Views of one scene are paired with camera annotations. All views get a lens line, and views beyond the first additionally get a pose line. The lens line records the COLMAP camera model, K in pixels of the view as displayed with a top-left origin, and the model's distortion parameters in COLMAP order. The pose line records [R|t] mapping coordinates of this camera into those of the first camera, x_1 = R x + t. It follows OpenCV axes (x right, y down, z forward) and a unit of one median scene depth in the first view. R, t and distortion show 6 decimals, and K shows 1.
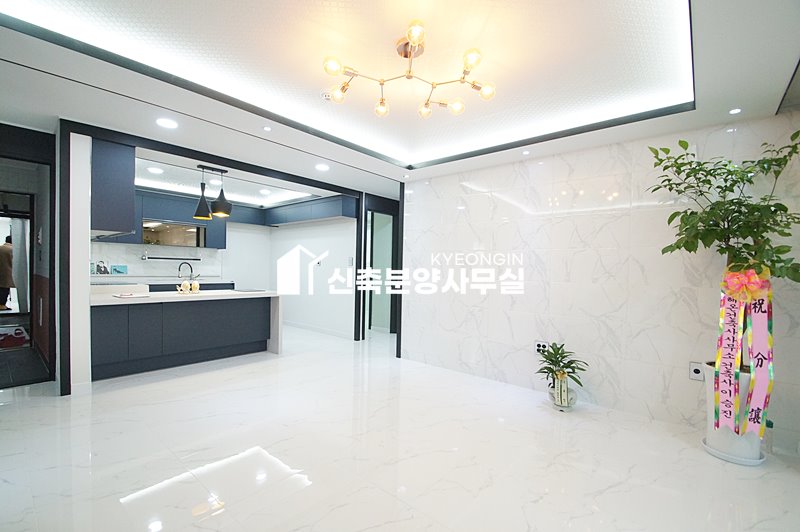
lens RADIAL K [[352.6, 0, 400.3], [0, 352.6, 270.8], [0, 0, 1]] dist [-0.001031, -0.008795]
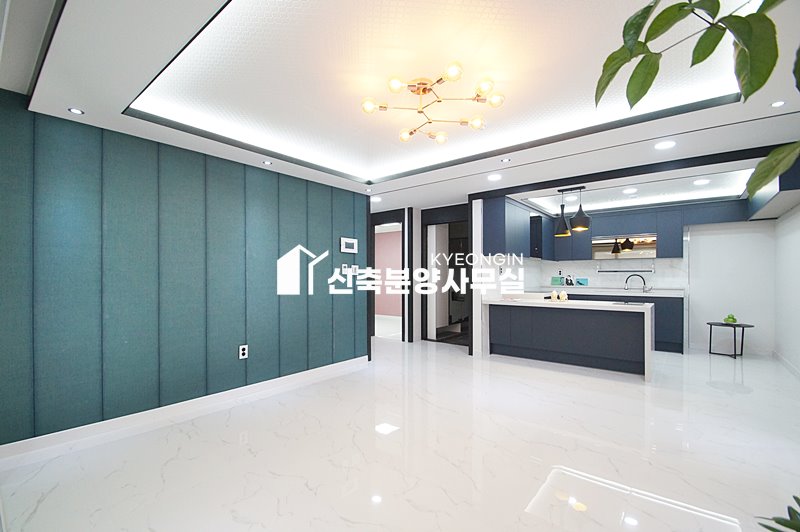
lens RADIAL K [[352.6, 0, 394.5], [0, 352.6, 279.2], [0, 0, 1]] dist [-0.001031, -0.008795]
pose [[0.019857, -0.013501, -0.999712, 0.554868], [-0.004049, 0.999900, -0.013584, 0.008205], [0.999795, 0.004317, 0.019800, 0.440009]]
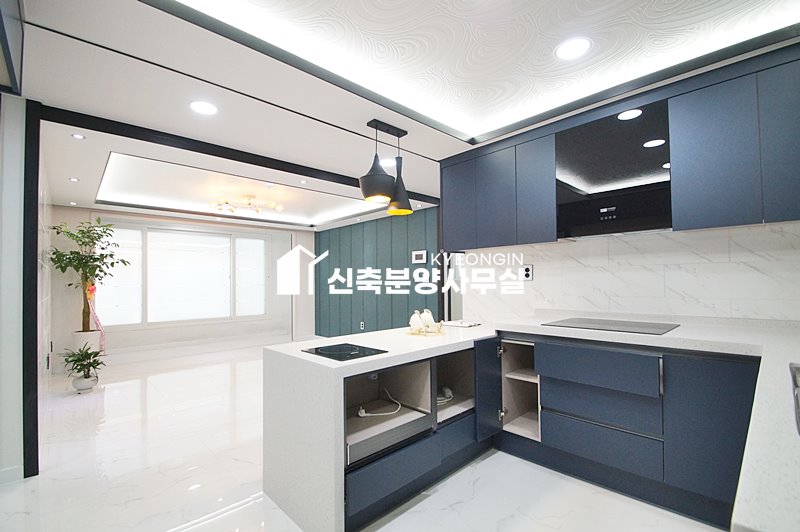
lens RADIAL K [[352.6, 0, 392.9], [0, 352.6, 274.3], [0, 0, 1]] dist [-0.001031, -0.008795]
pose [[-0.992904, -0.007610, 0.118675, -0.644432], [-0.009419, 0.999848, -0.014692, -0.030282], [-0.118545, -0.015706, -0.992824, 1.635215]]
